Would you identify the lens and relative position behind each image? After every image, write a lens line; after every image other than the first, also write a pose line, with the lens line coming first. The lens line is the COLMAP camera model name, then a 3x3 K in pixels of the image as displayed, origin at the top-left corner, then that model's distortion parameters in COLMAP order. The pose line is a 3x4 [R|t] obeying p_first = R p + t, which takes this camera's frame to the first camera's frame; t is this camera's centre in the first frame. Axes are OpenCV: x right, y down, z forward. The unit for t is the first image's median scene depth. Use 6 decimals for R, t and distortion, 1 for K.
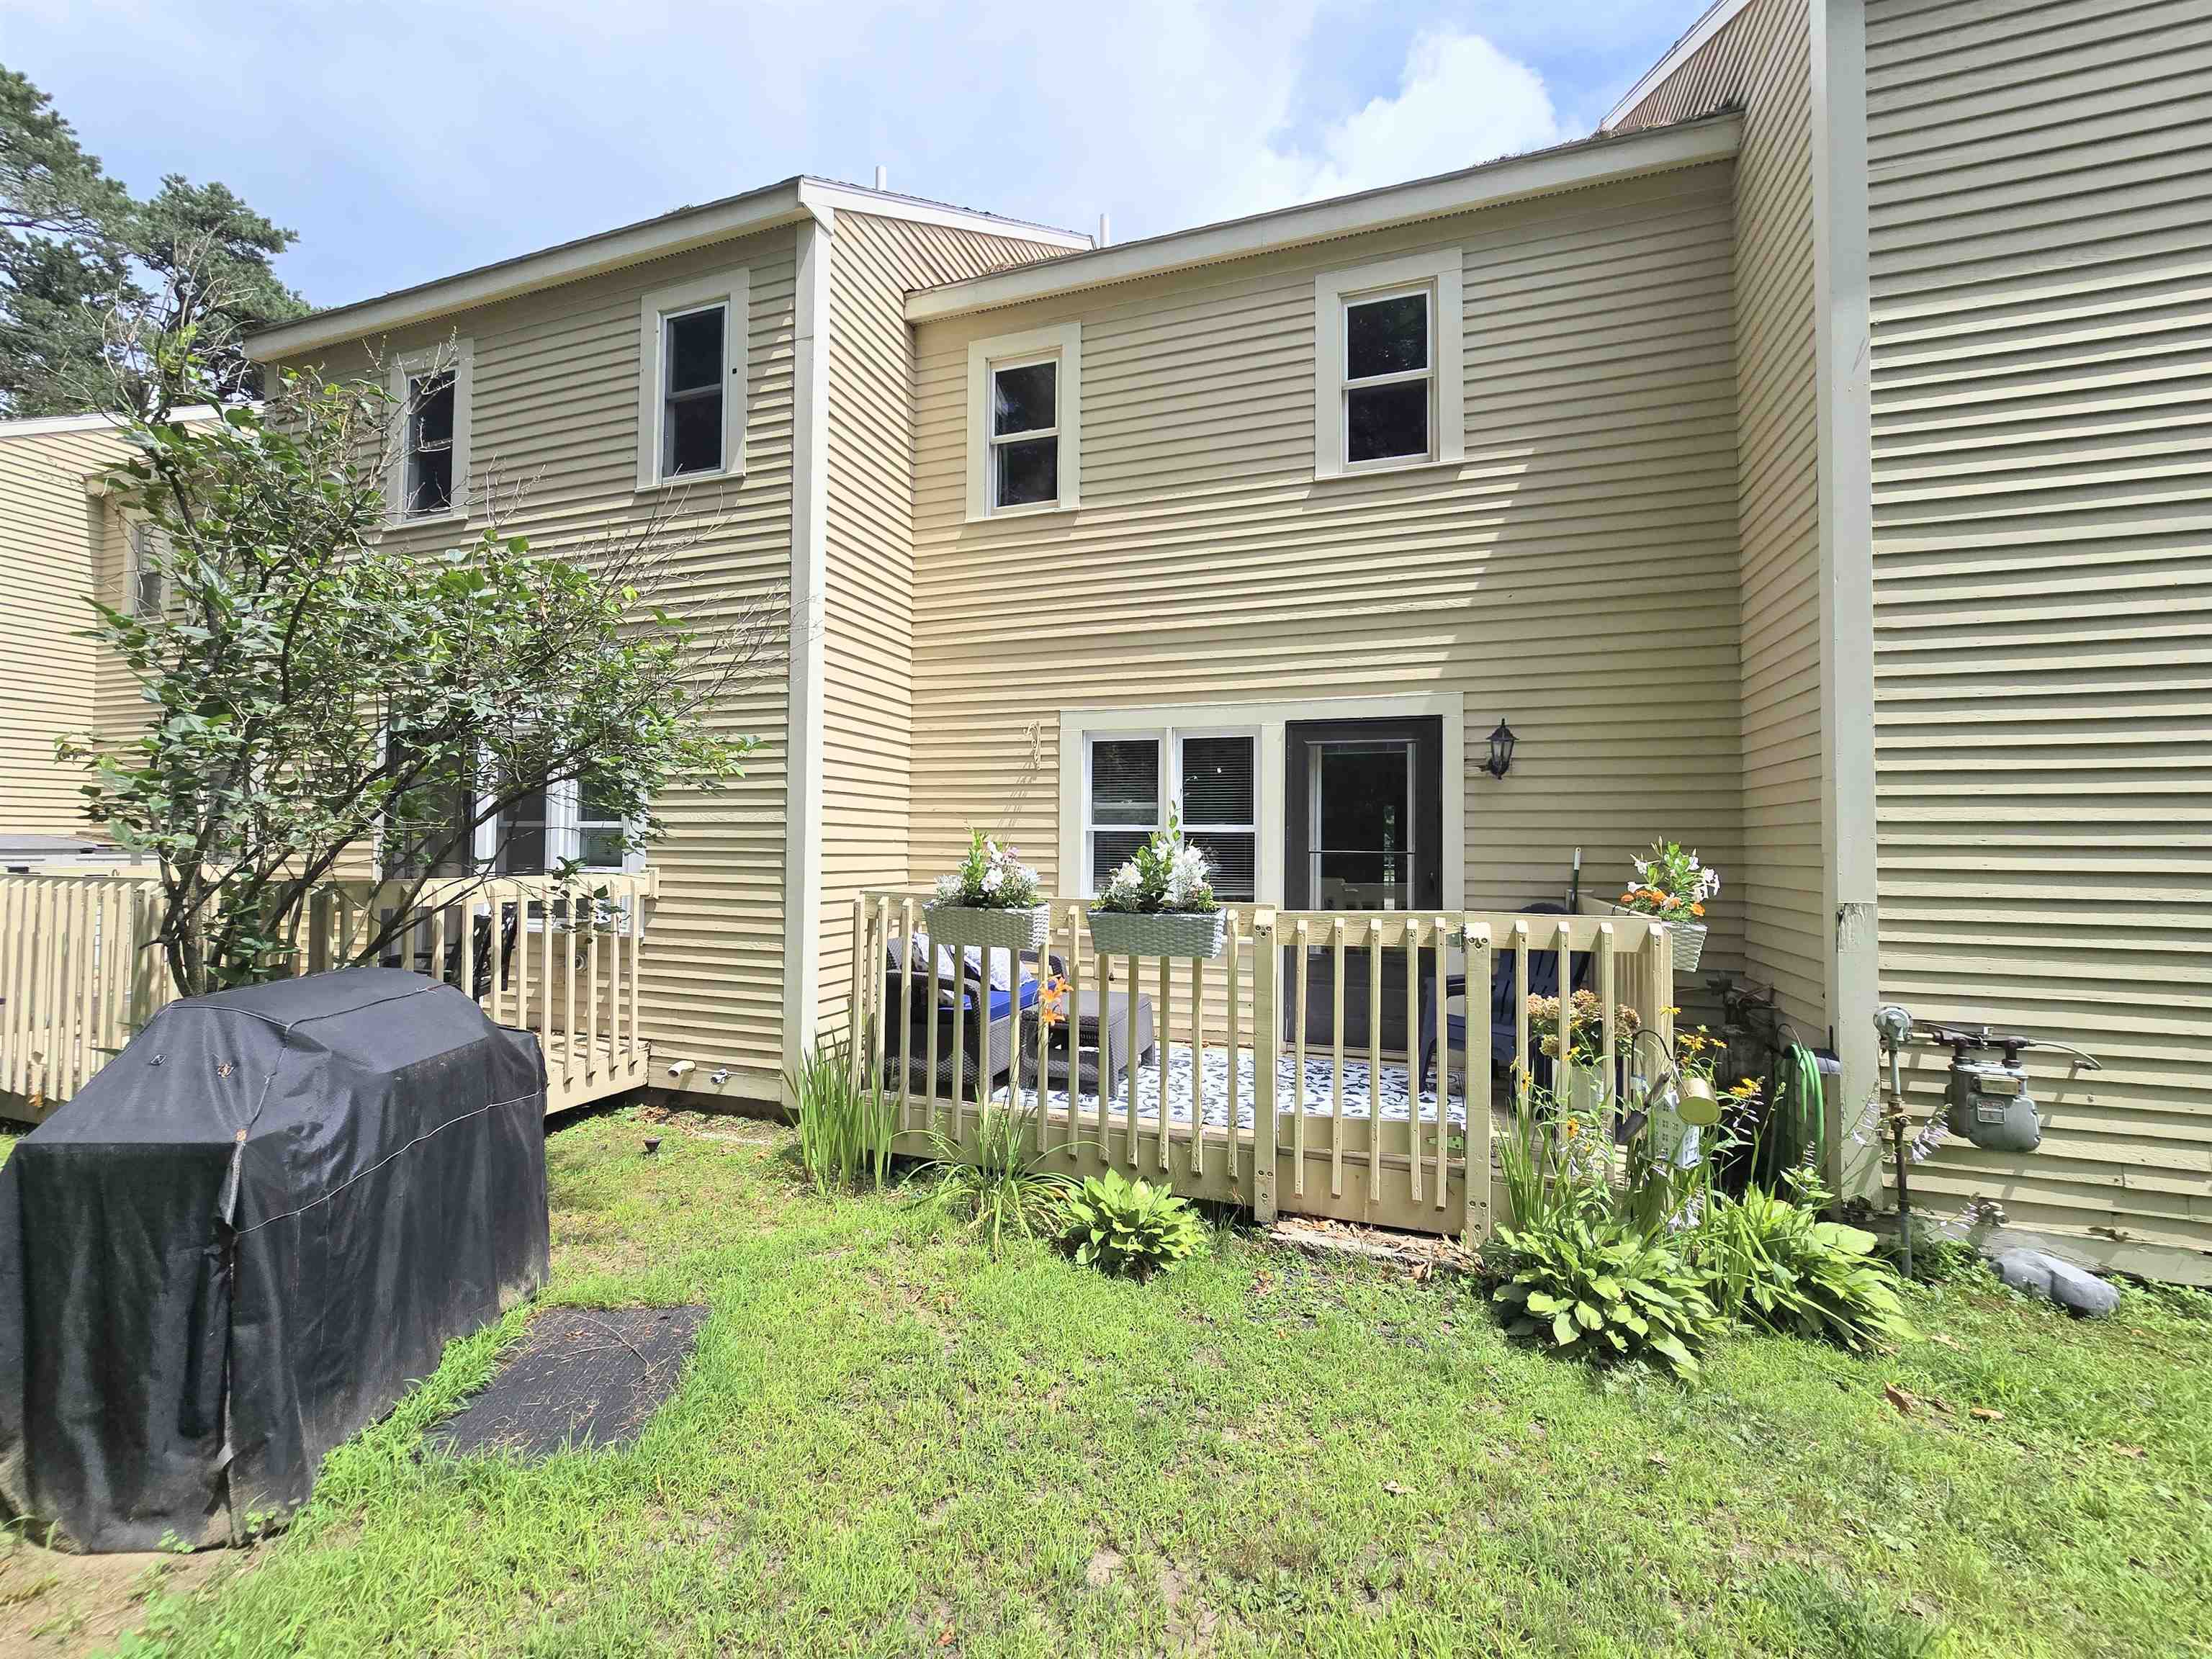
lens RADIAL K [[905.9, 0, 1104.7], [0, 905.9, 818.9], [0, 0, 1]] dist [-0.001661, 0.000195]
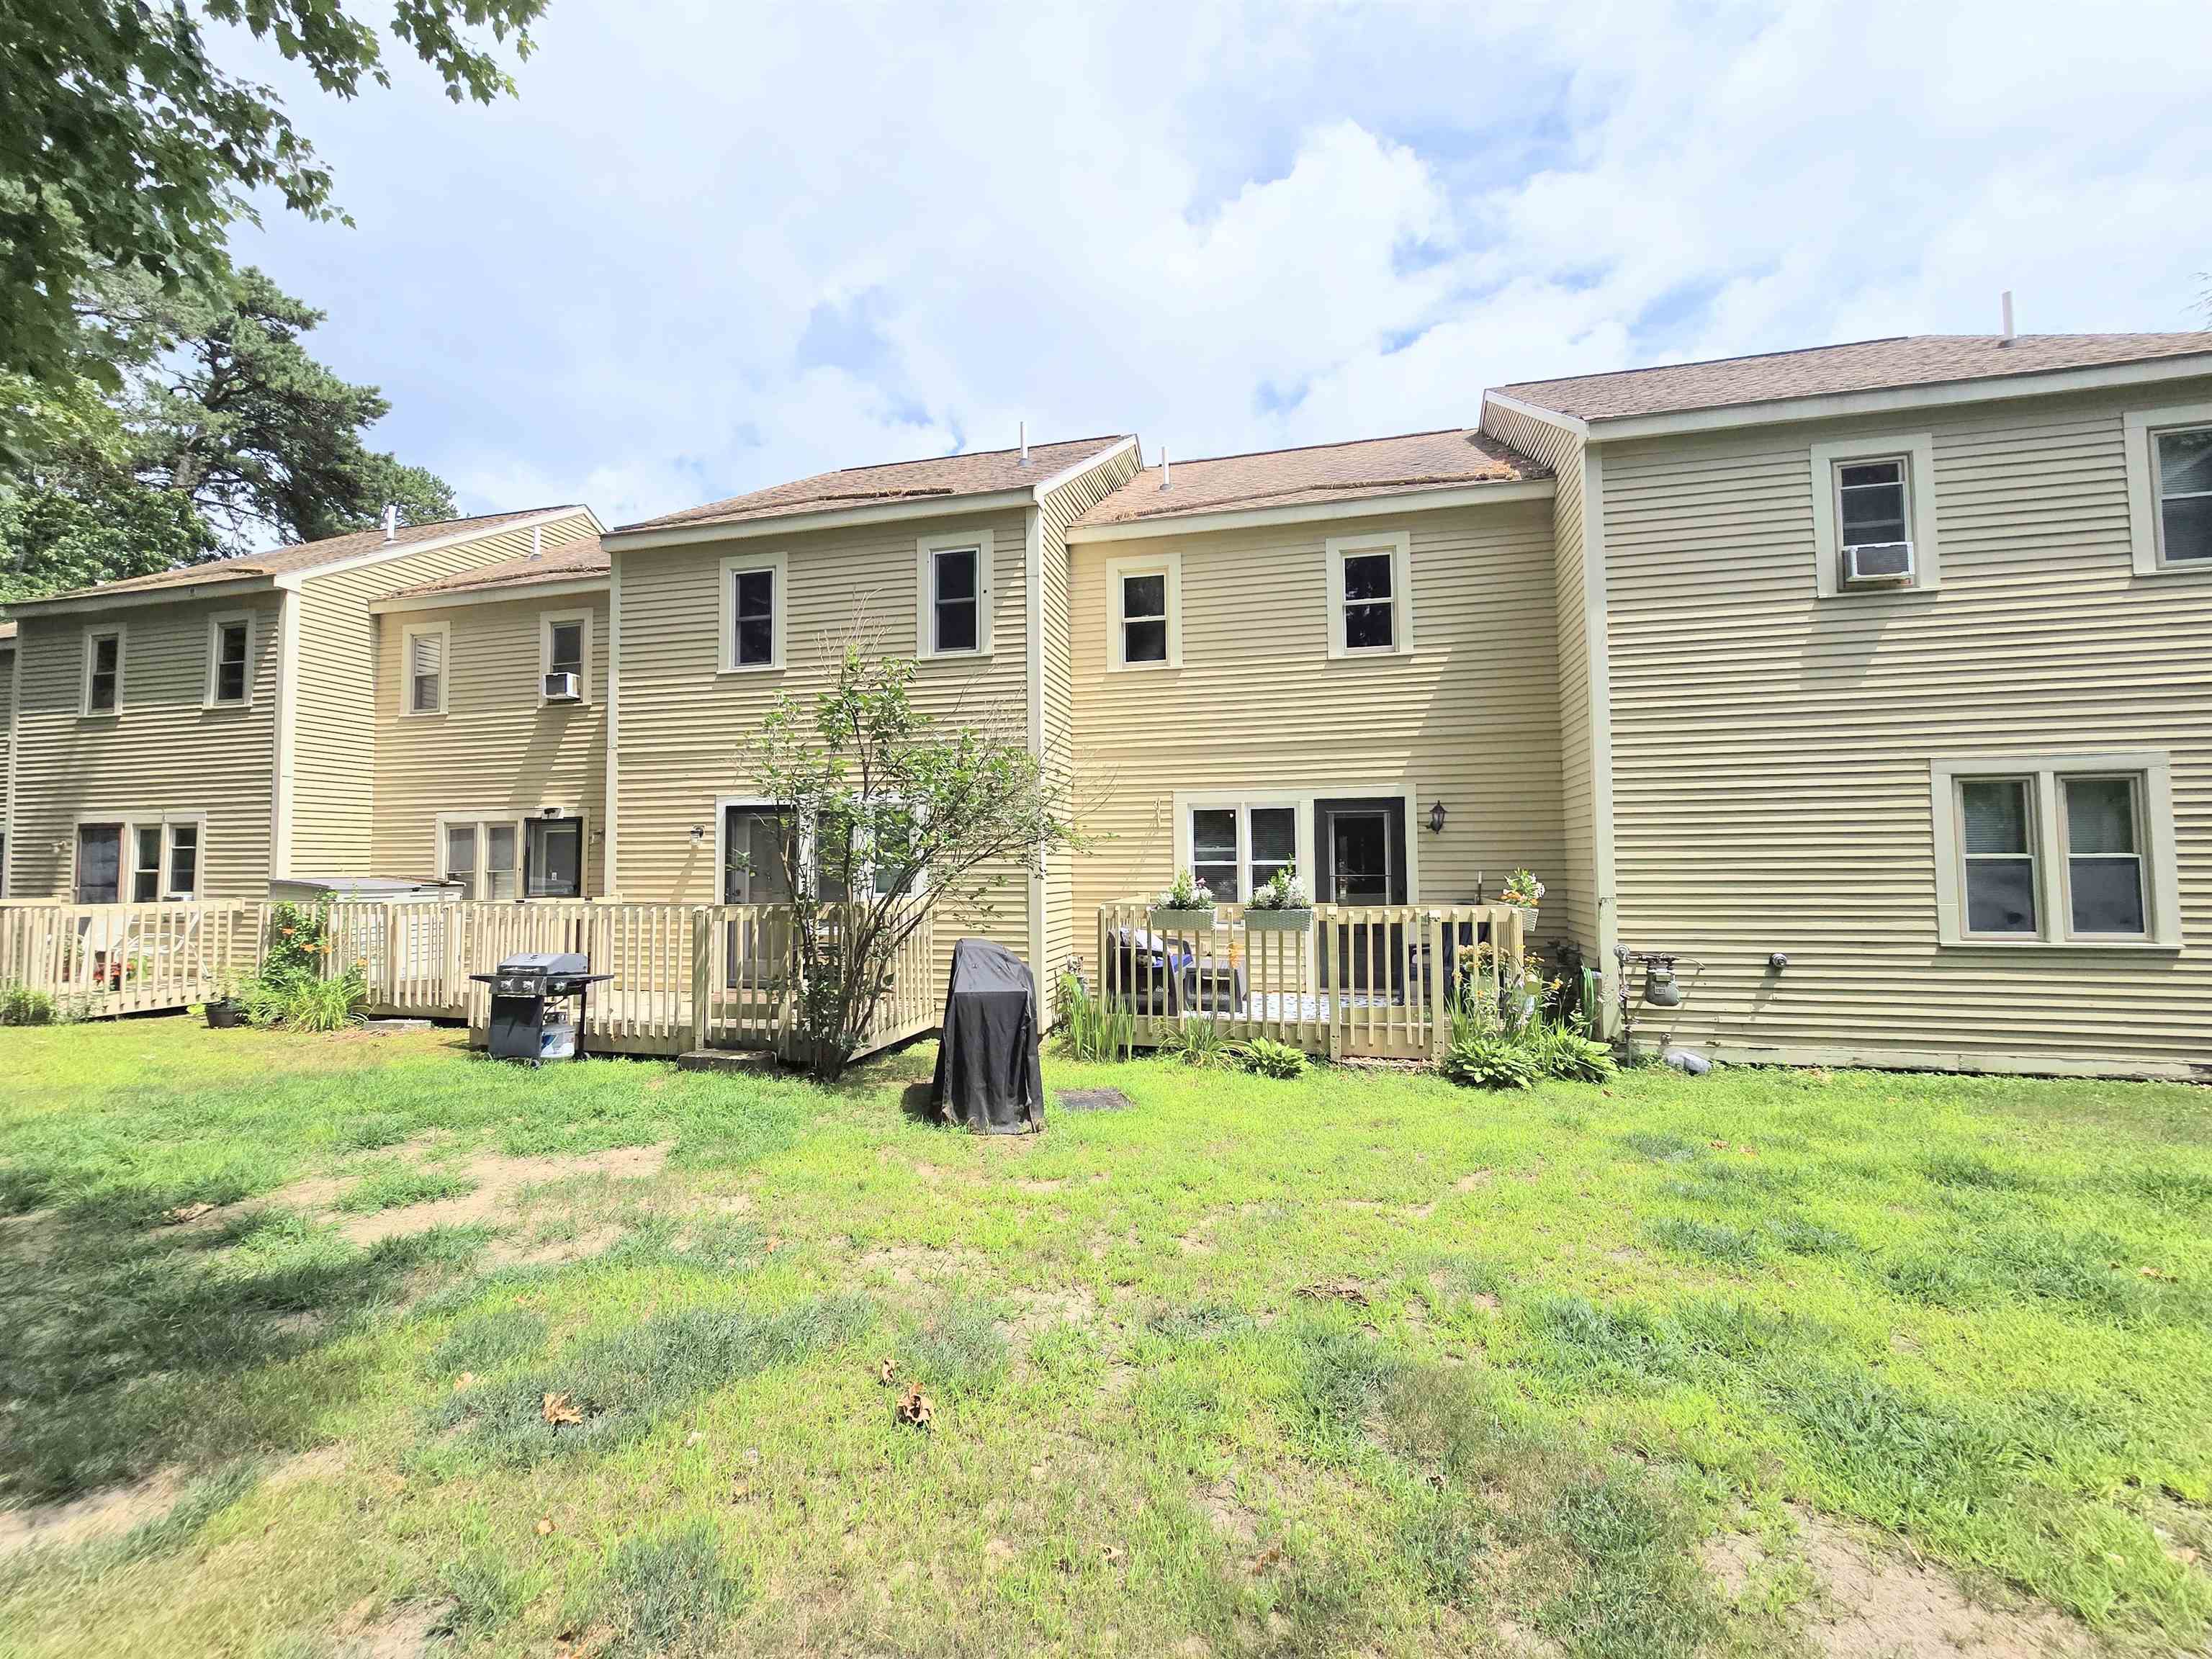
lens RADIAL K [[905.9, 0, 1104.7], [0, 905.9, 818.9], [0, 0, 1]] dist [-0.001661, 0.000195]
pose [[0.996056, -0.012882, 0.087790, -0.460472], [0.014695, 0.999691, -0.020039, -0.057530], [-0.087505, 0.021250, 0.995937, -0.889120]]
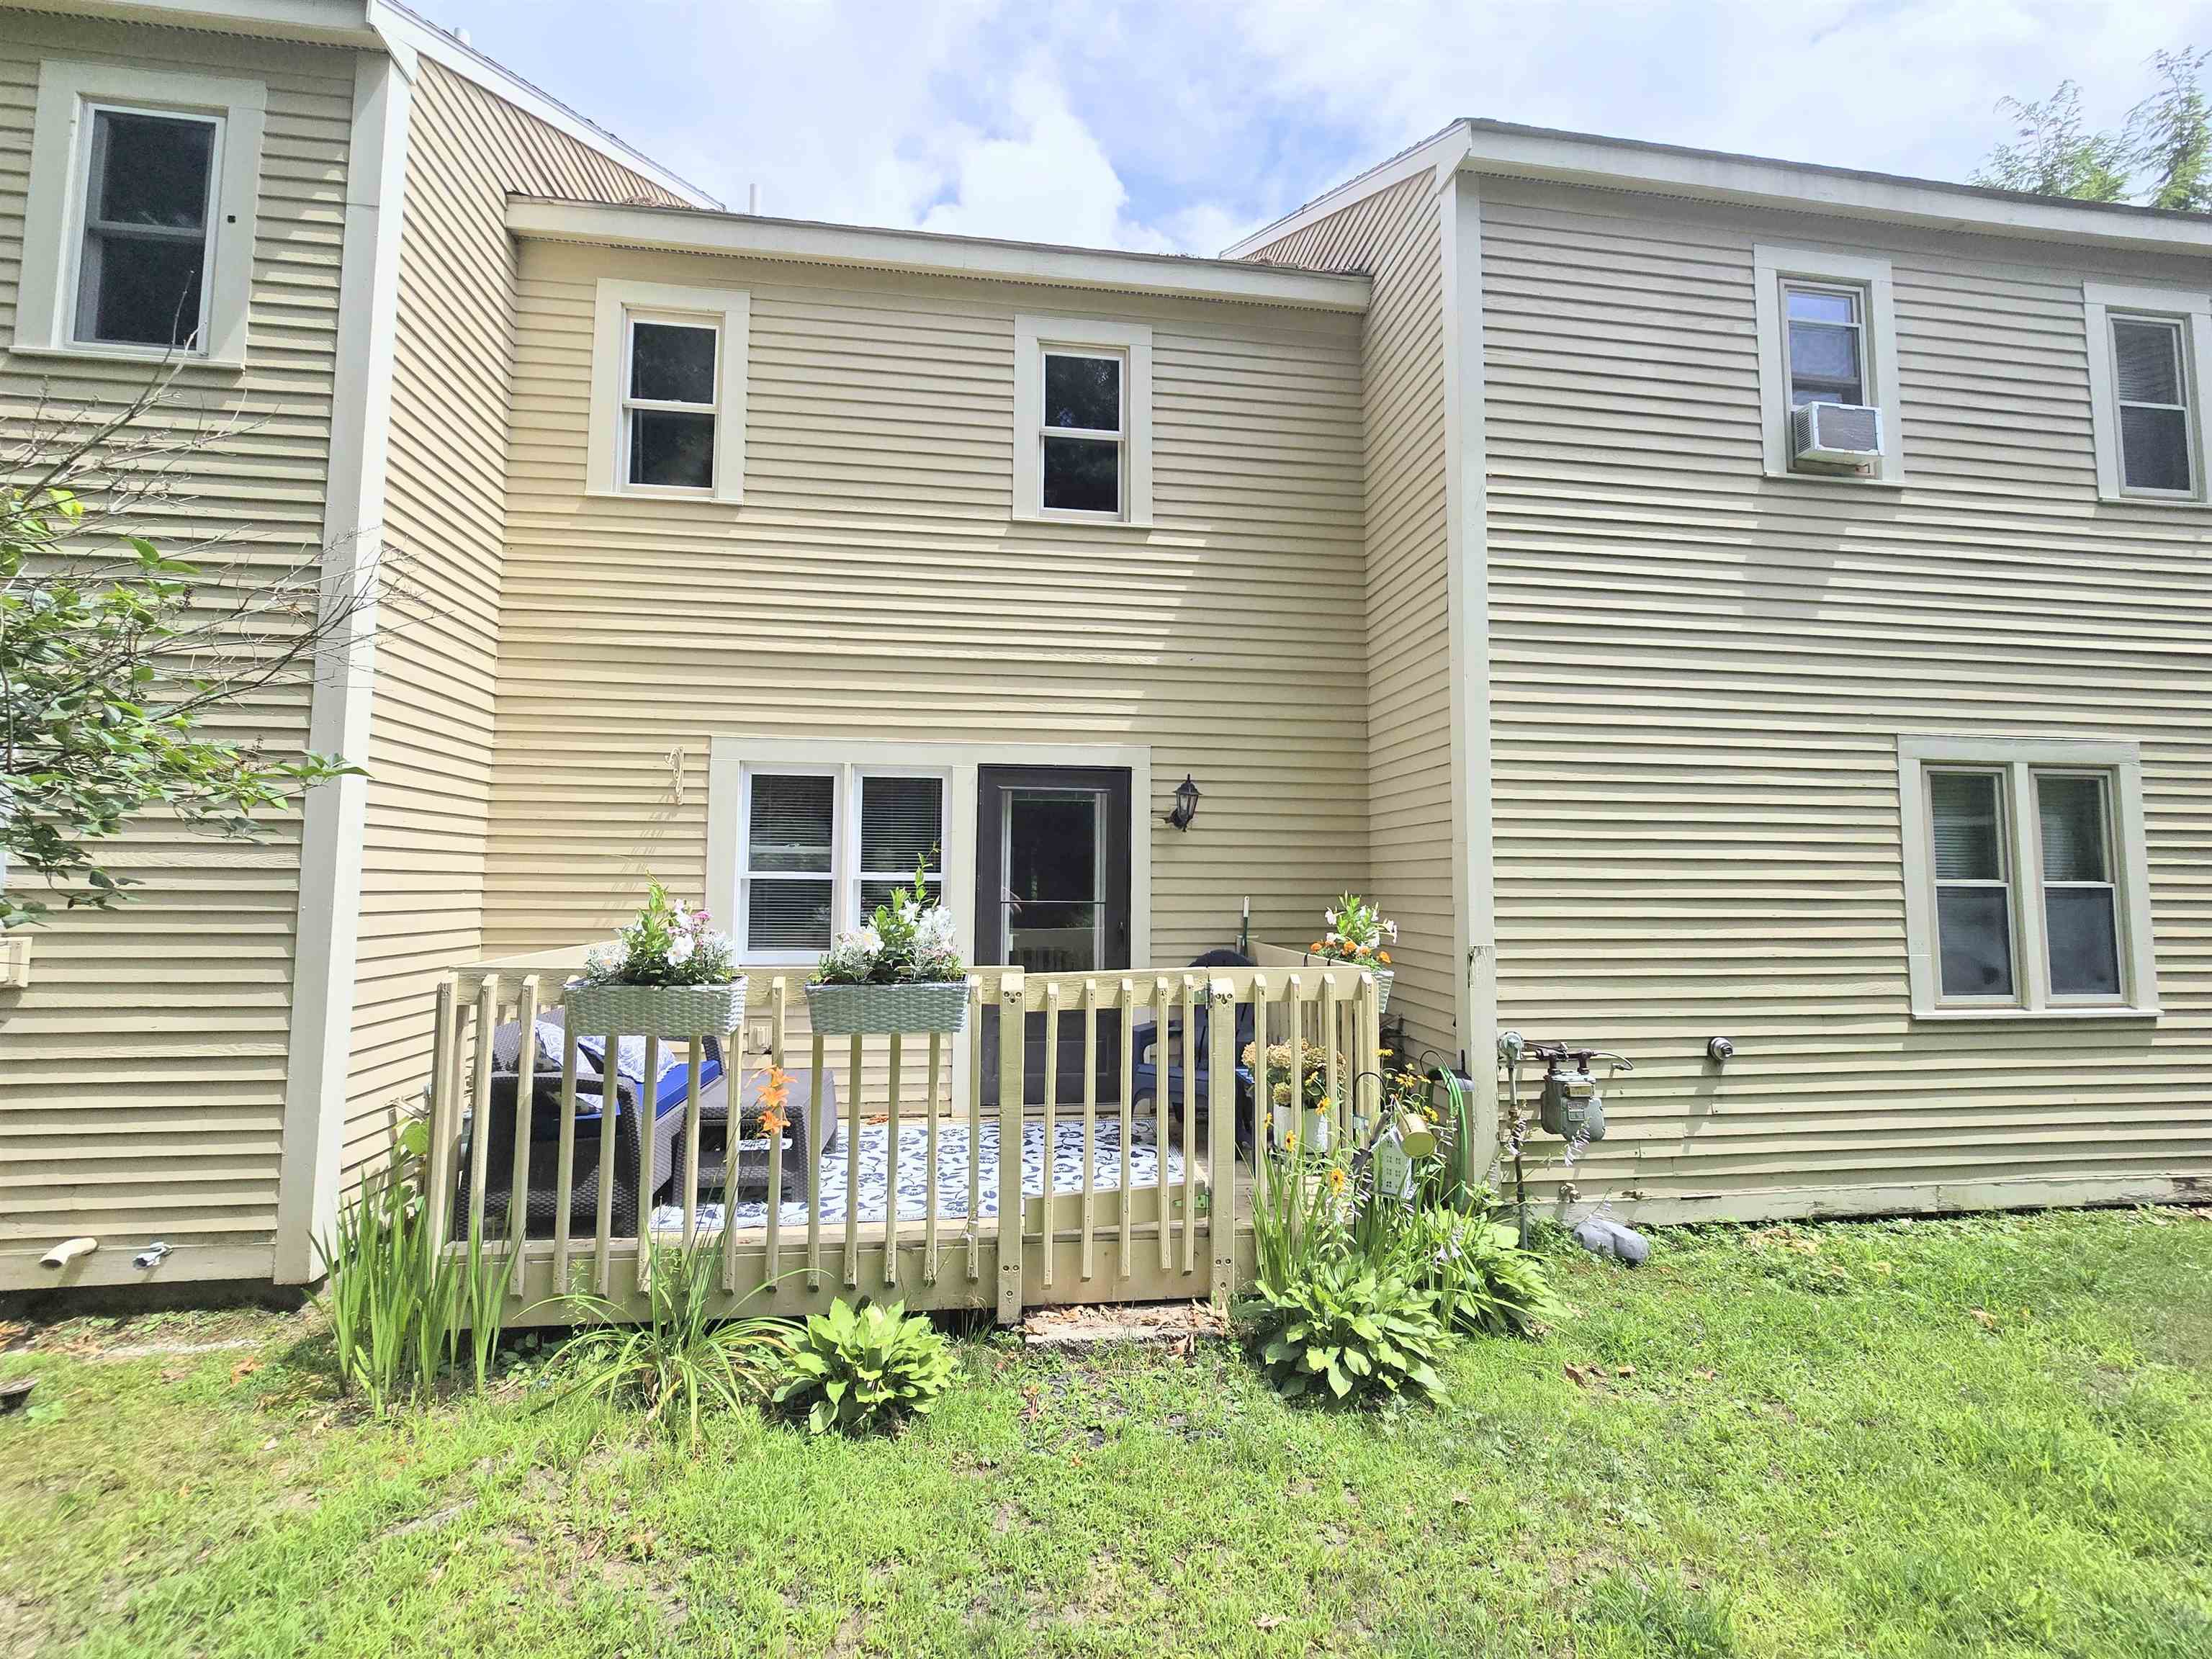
lens RADIAL K [[907.1, 0, 1105.2], [0, 907.1, 819.7], [0, 0, 1]] dist [-0.003632, 0.000396]
pose [[0.894867, 0.028879, 0.445397, -0.138569], [-0.012372, 0.999126, -0.039926, -0.017598], [-0.446161, 0.030218, 0.894443, 0.124044]]
